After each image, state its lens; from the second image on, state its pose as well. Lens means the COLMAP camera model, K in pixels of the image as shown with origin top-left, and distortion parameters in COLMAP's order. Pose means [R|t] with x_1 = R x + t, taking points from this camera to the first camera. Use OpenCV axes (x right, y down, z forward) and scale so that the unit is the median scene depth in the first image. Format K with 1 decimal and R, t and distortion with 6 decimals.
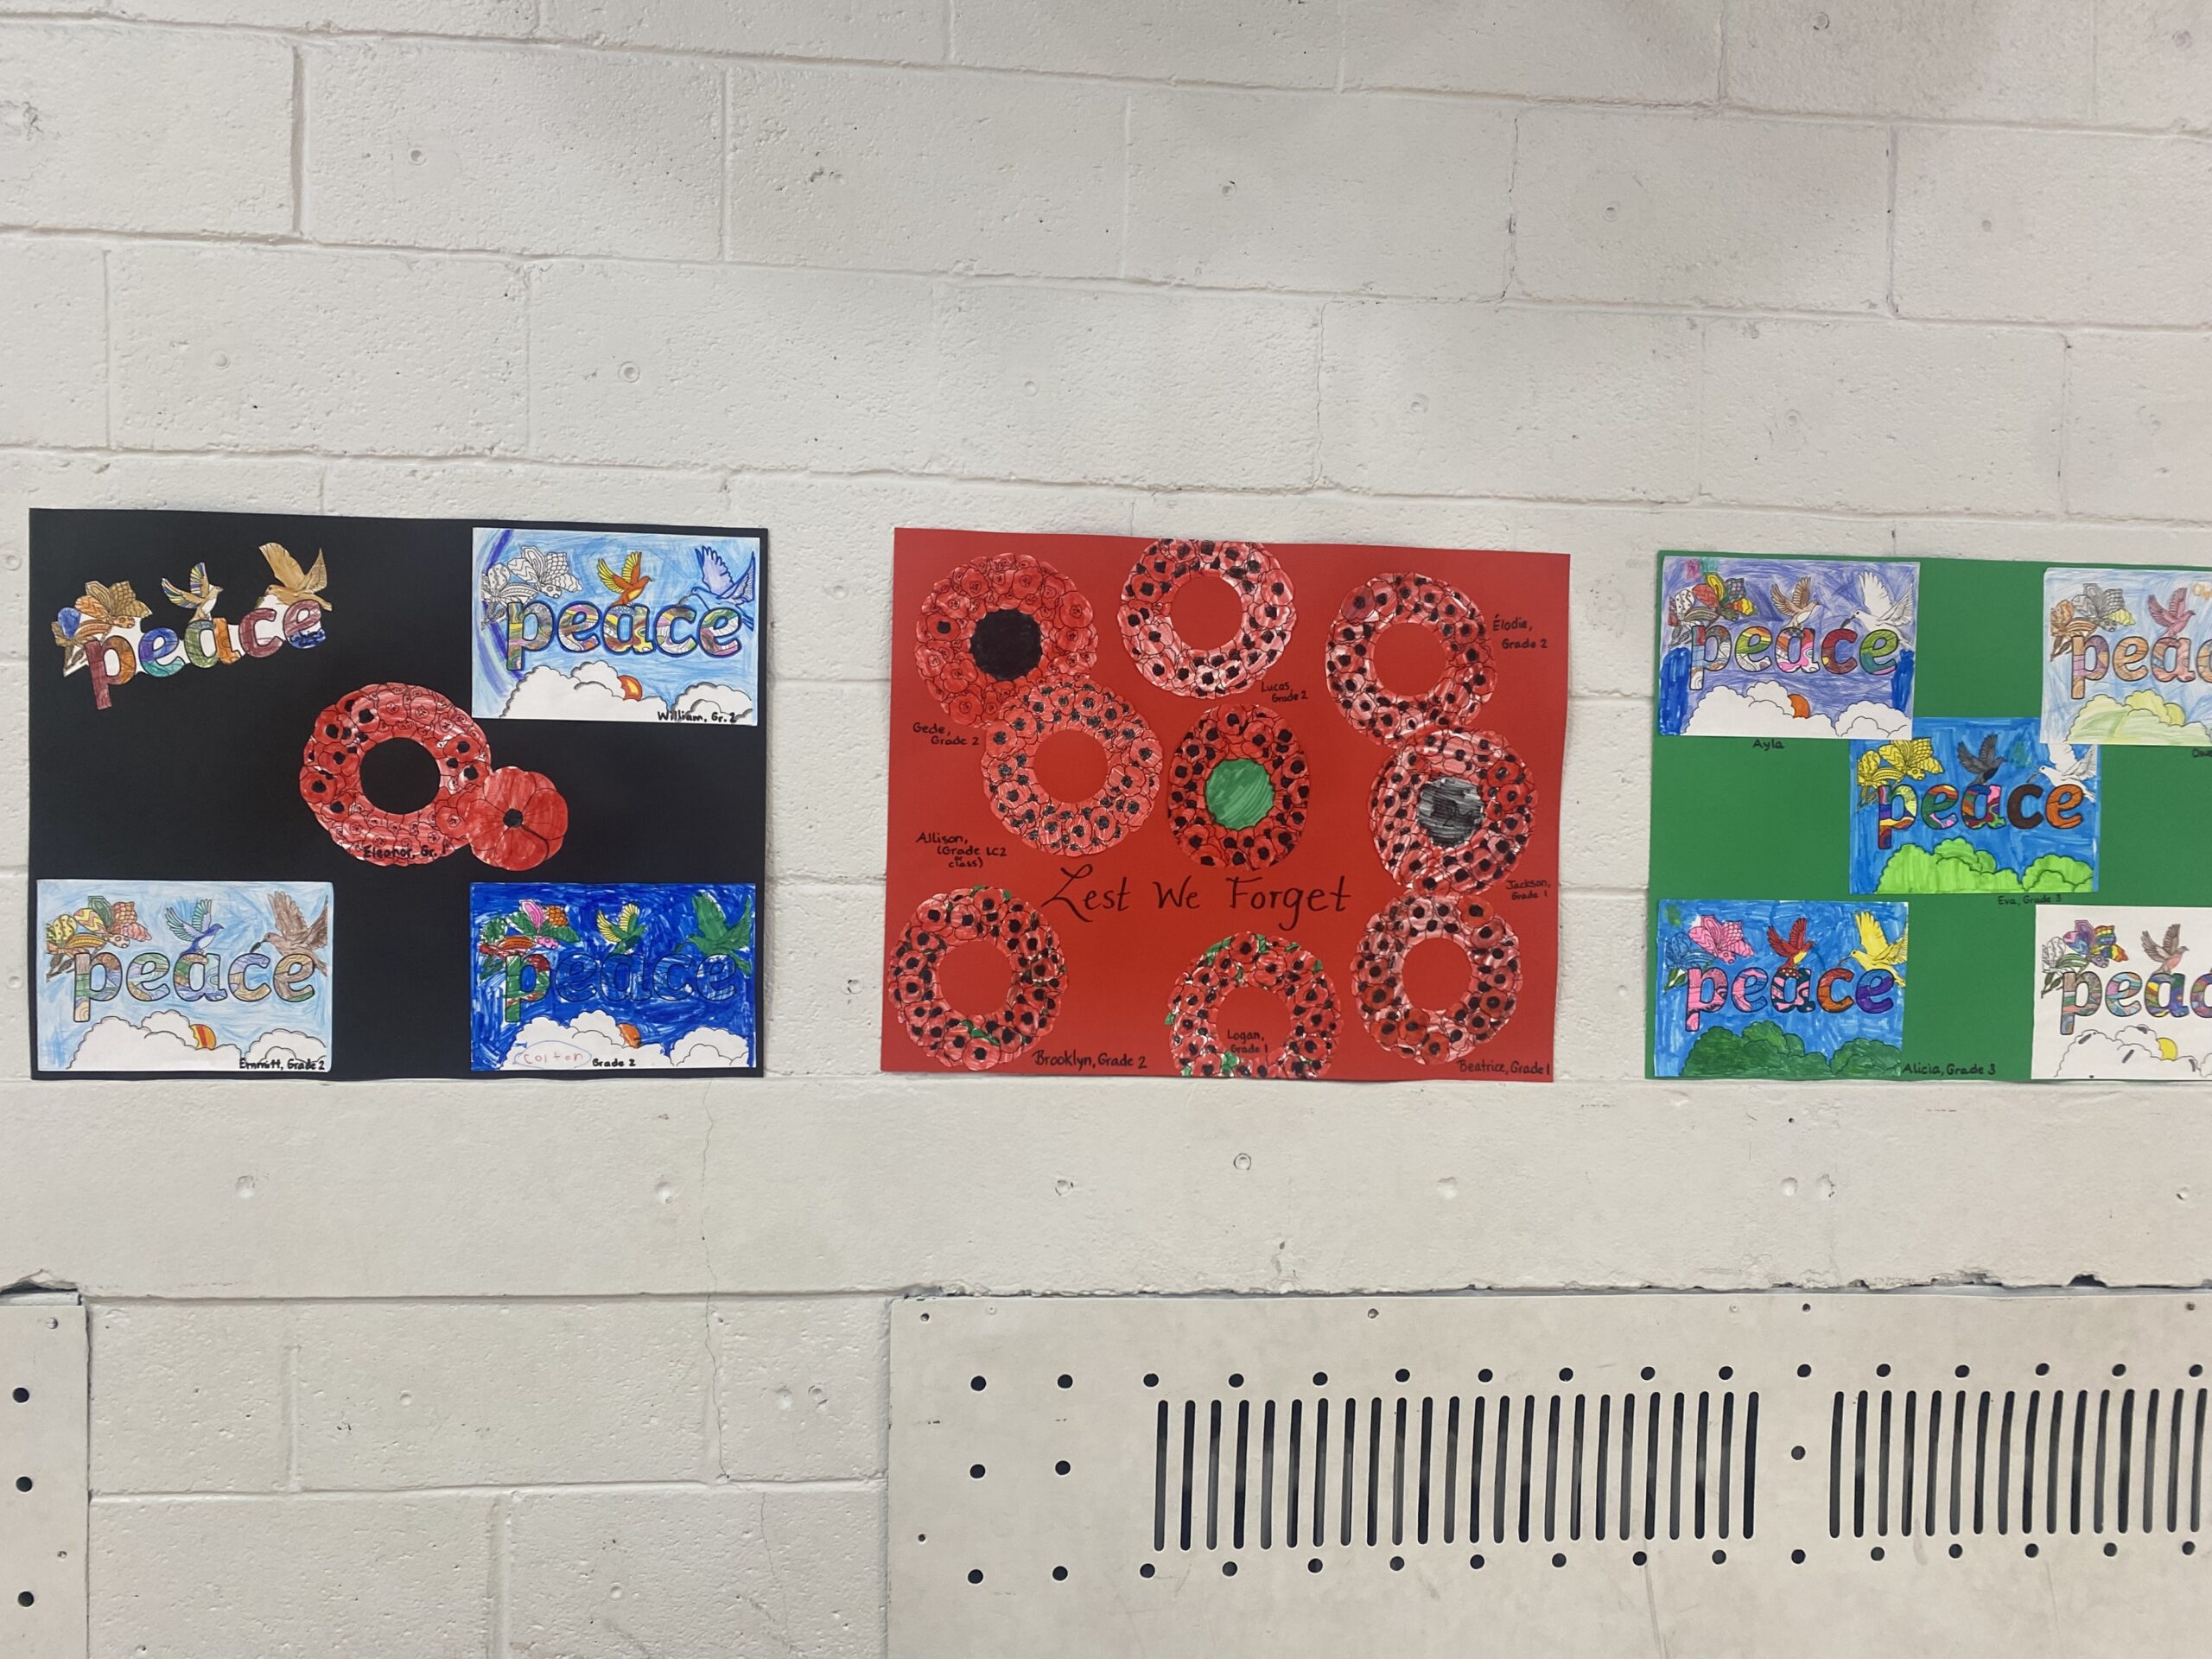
lens RADIAL K [[1718.4, 0, 1104.5], [0, 1718.4, 792.8], [0, 0, 1]] dist [-0.107838, 0.183947]
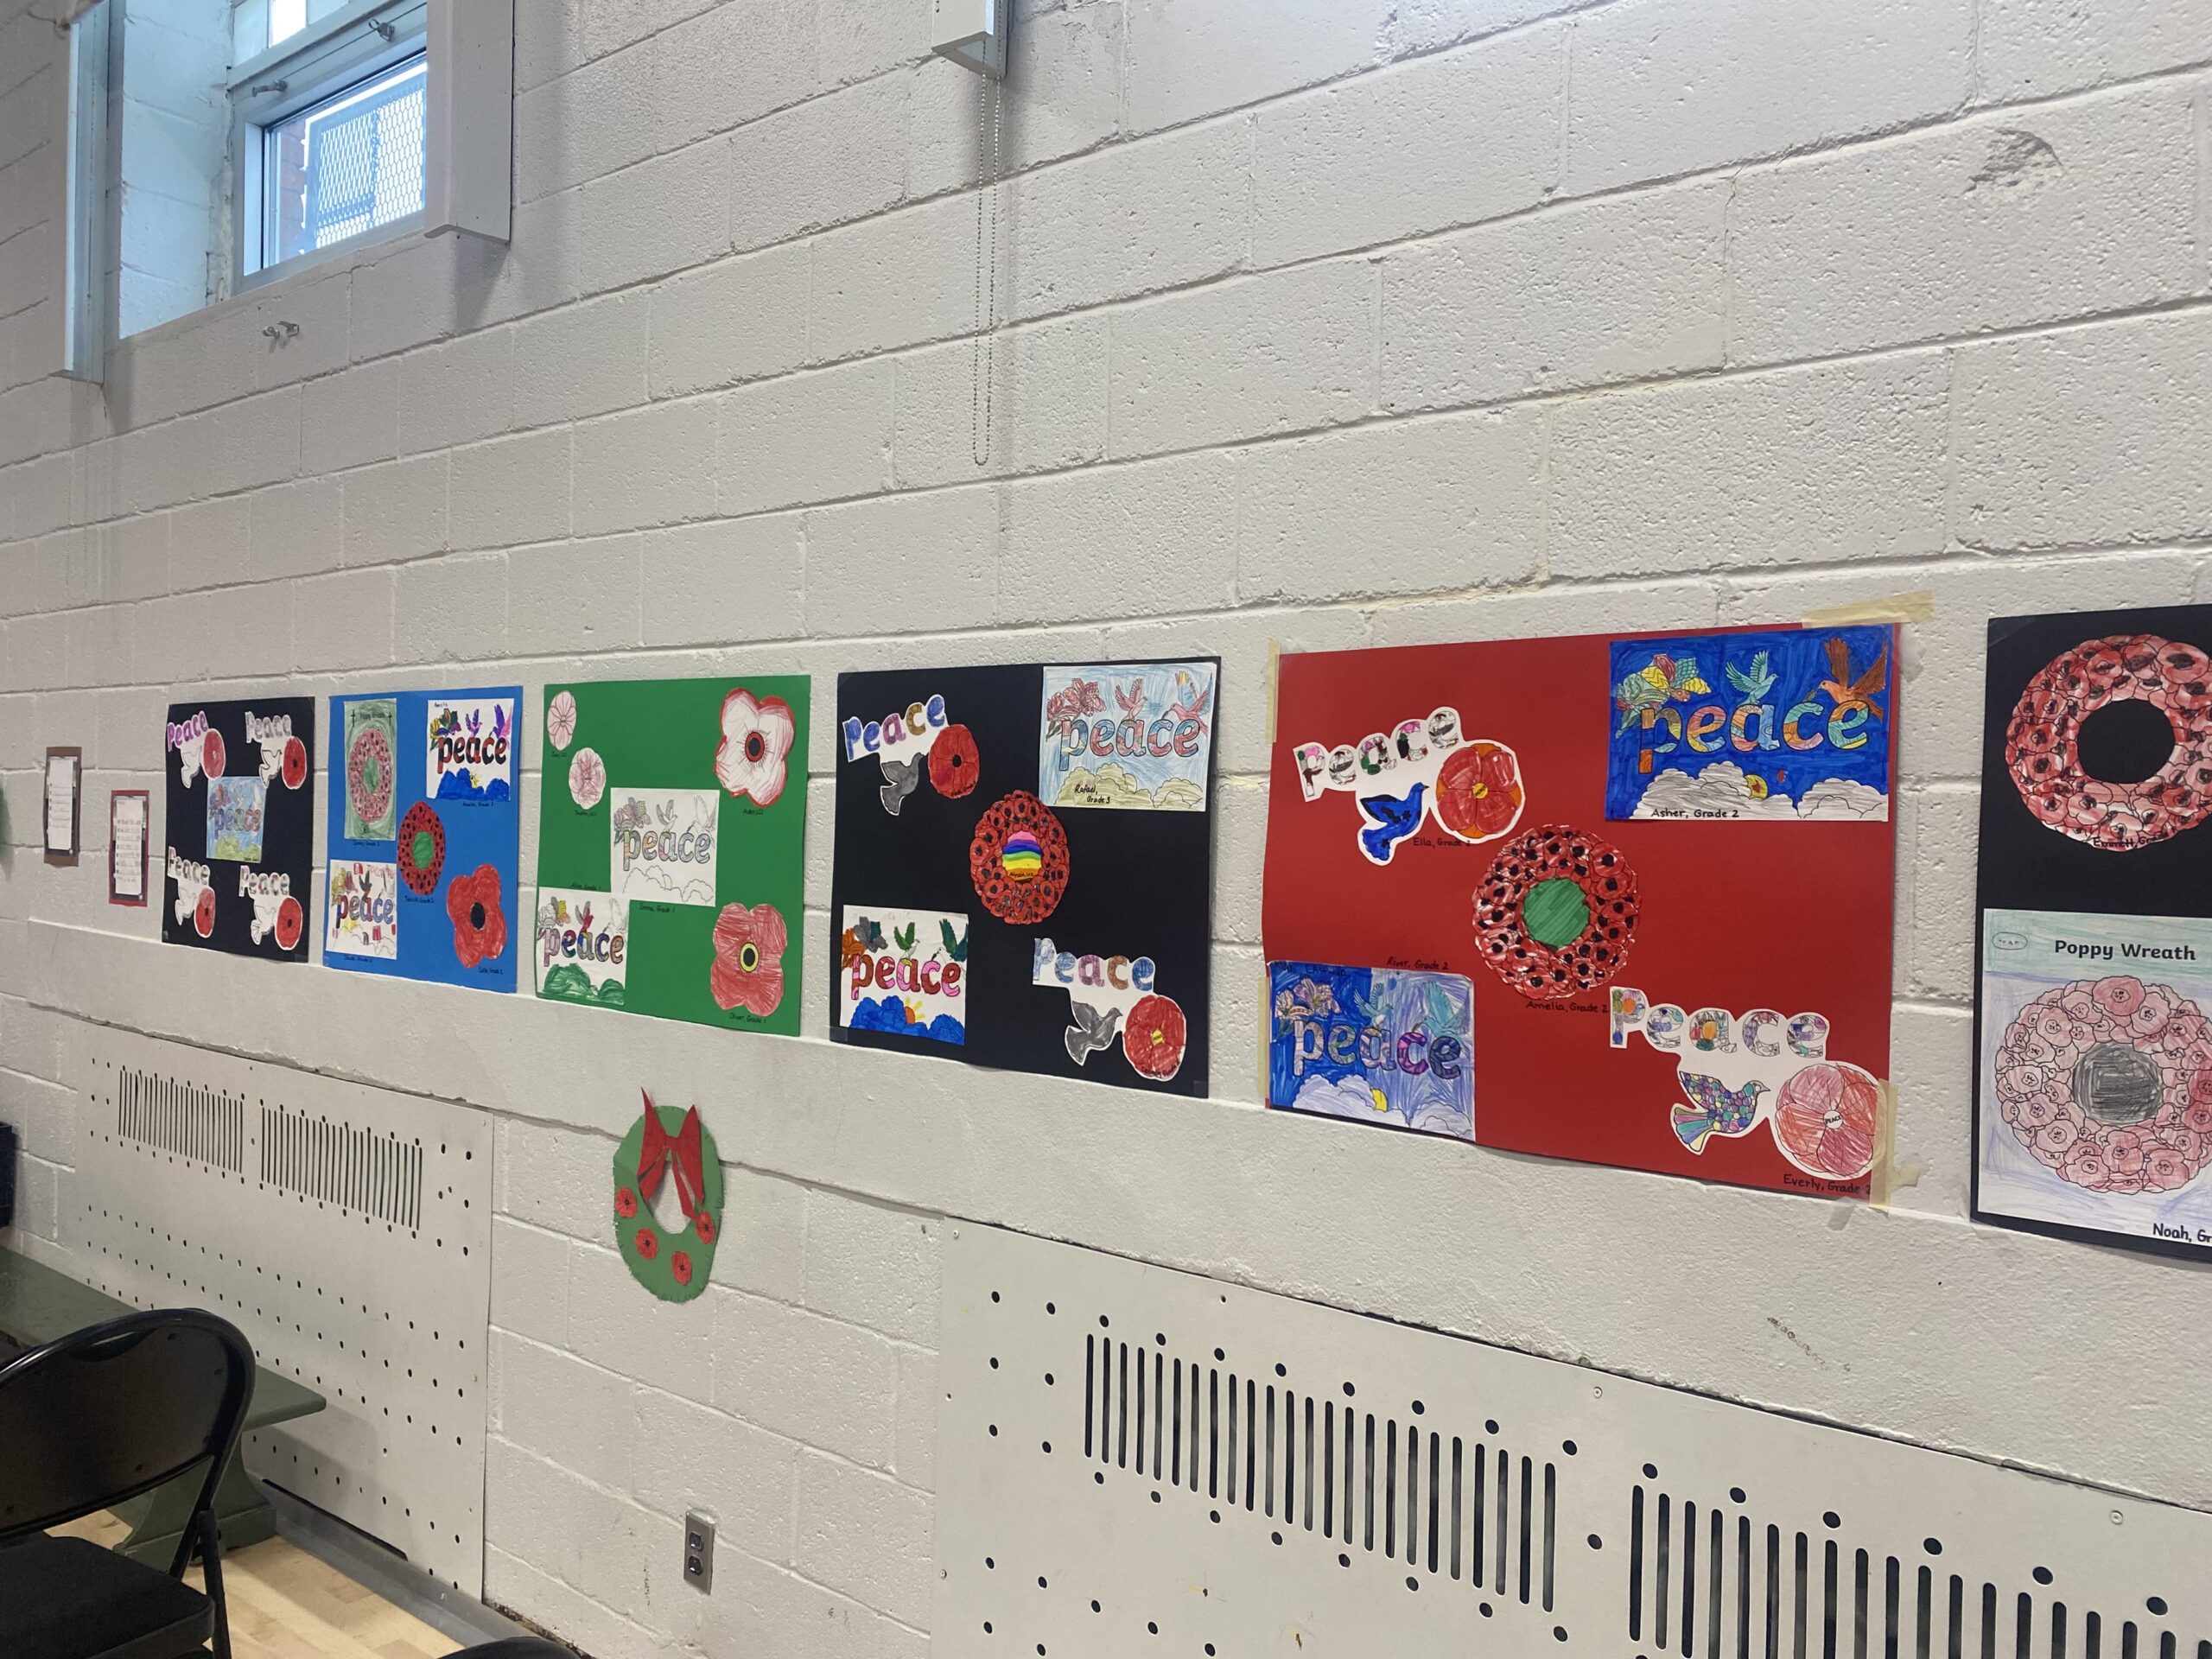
lens RADIAL K [[1660.5, 0, 1106.0], [0, 1660.5, 829.5], [0, 0, 1]] dist [0.035389, 0.002197]
pose [[0.746922, 0.013214, -0.664781, 0.763721], [-0.039267, 0.998934, -0.024262, 0.009178], [0.663752, 0.044226, 0.746644, 0.054498]]
